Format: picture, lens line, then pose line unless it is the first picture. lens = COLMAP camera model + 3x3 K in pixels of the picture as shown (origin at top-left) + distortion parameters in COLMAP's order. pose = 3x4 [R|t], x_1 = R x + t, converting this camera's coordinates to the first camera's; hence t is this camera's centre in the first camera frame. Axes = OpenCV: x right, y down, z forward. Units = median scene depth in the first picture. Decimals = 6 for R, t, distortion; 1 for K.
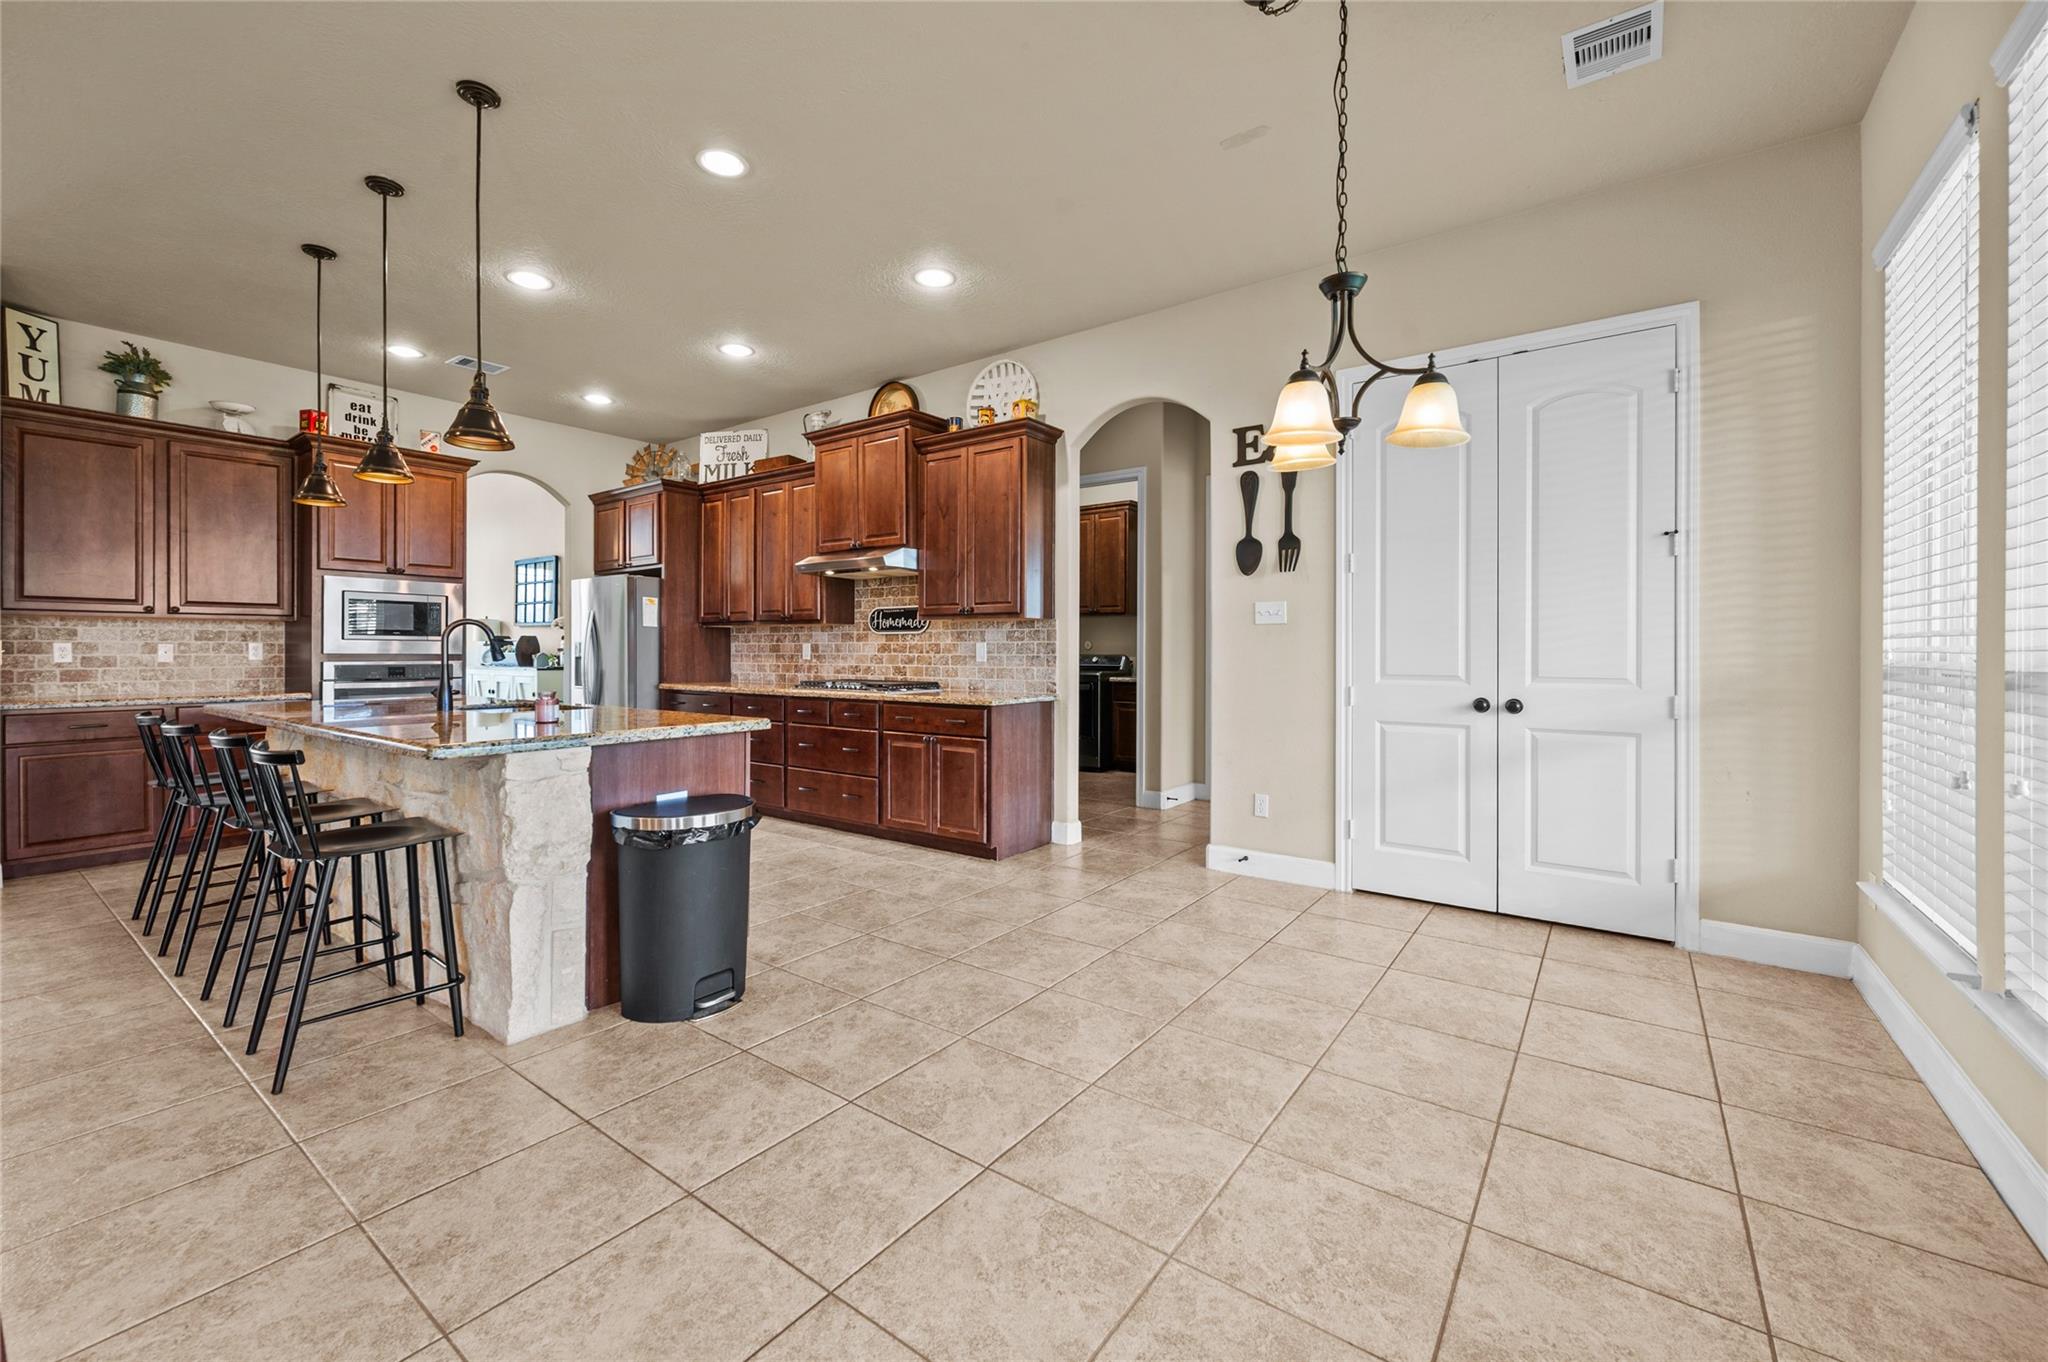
lens RADIAL K [[819.6, 0, 1021.9], [0, 819.6, 651.4], [0, 0, 1]] dist [-0.000470, 0.000604]
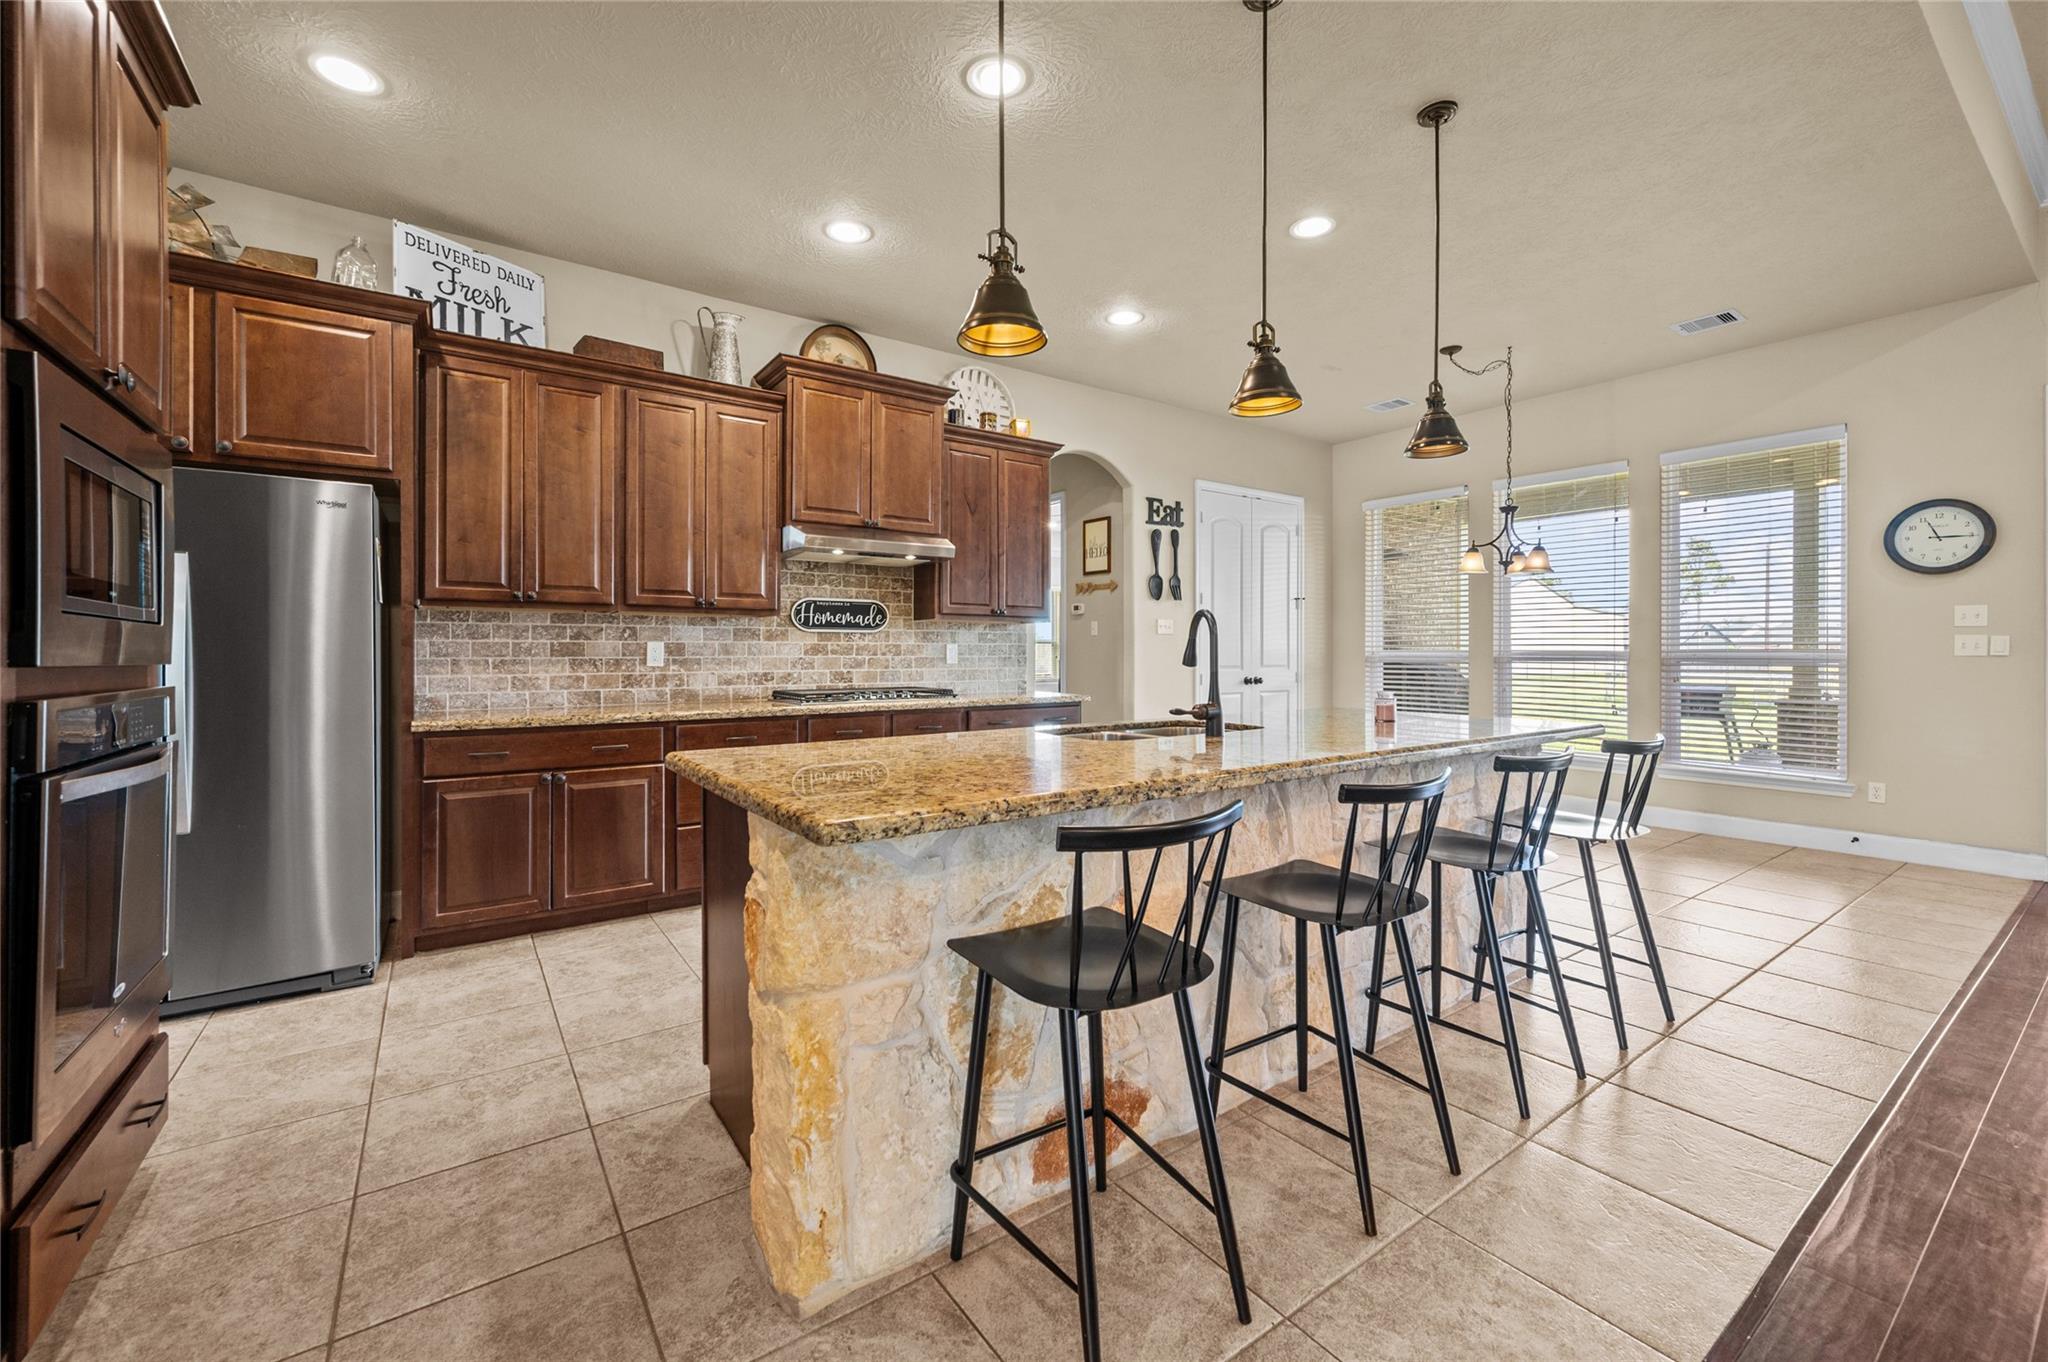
lens RADIAL K [[819.6, 0, 1021.9], [0, 819.6, 651.4], [0, 0, 1]] dist [-0.000470, 0.000604]
pose [[0.317819, 0.000143, 0.948151, -1.159379], [0.002716, 0.999996, -0.001061, -0.000861], [-0.948147, 0.002912, 0.317818, 0.746430]]
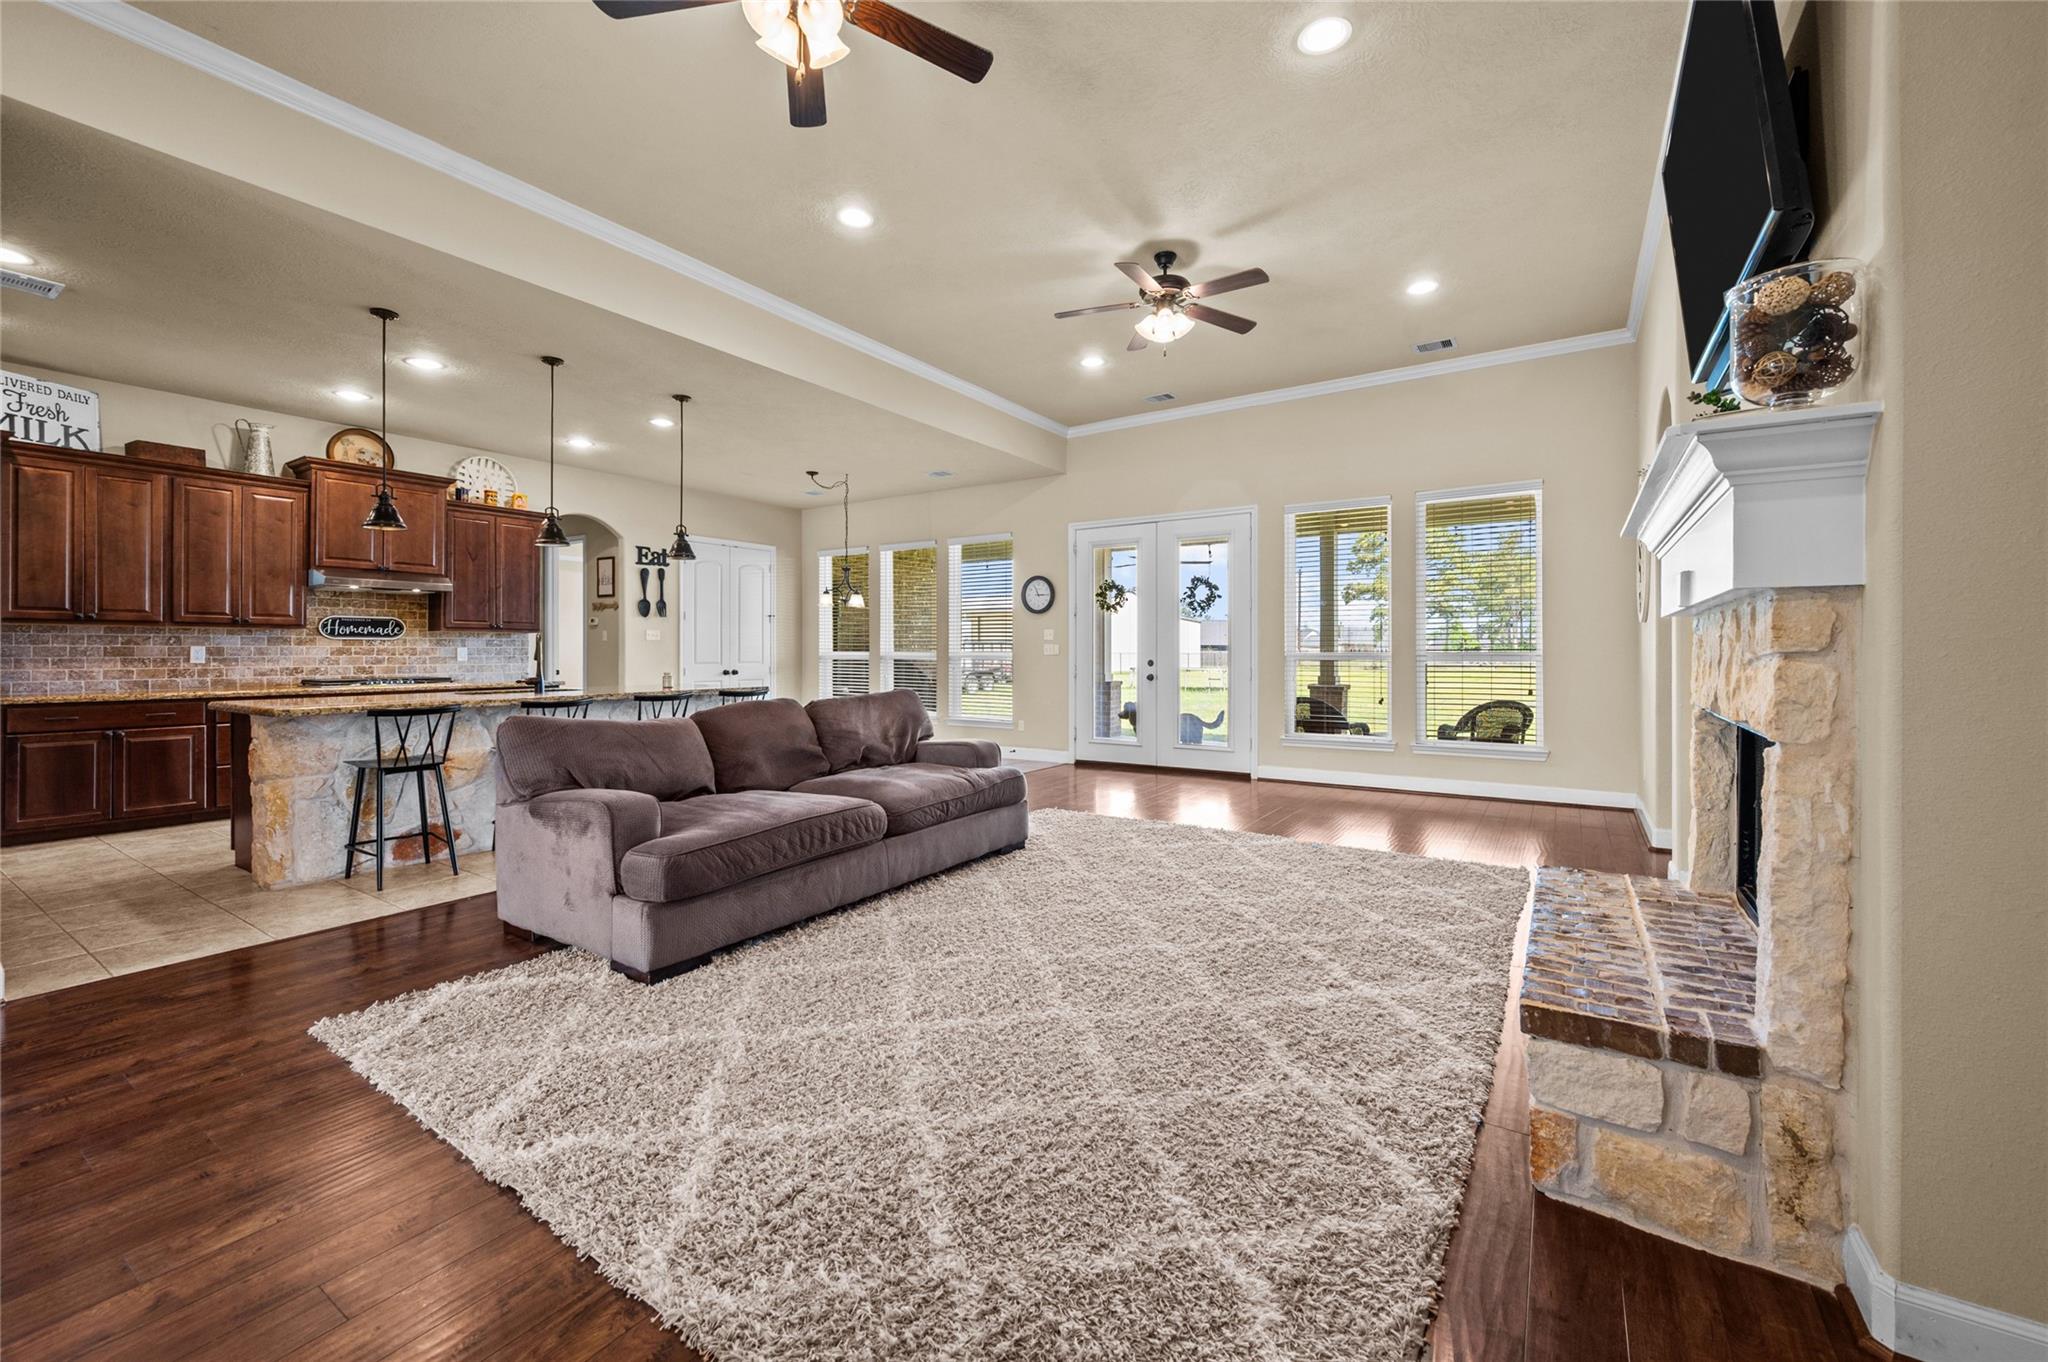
lens RADIAL K [[819.6, 0, 1021.9], [0, 819.6, 651.4], [0, 0, 1]] dist [-0.000470, 0.000604]
pose [[-0.051500, -0.000204, 0.998673, -1.848639], [0.002298, 0.999997, 0.000323, -0.002704], [-0.998670, 0.002311, -0.051500, 0.131674]]
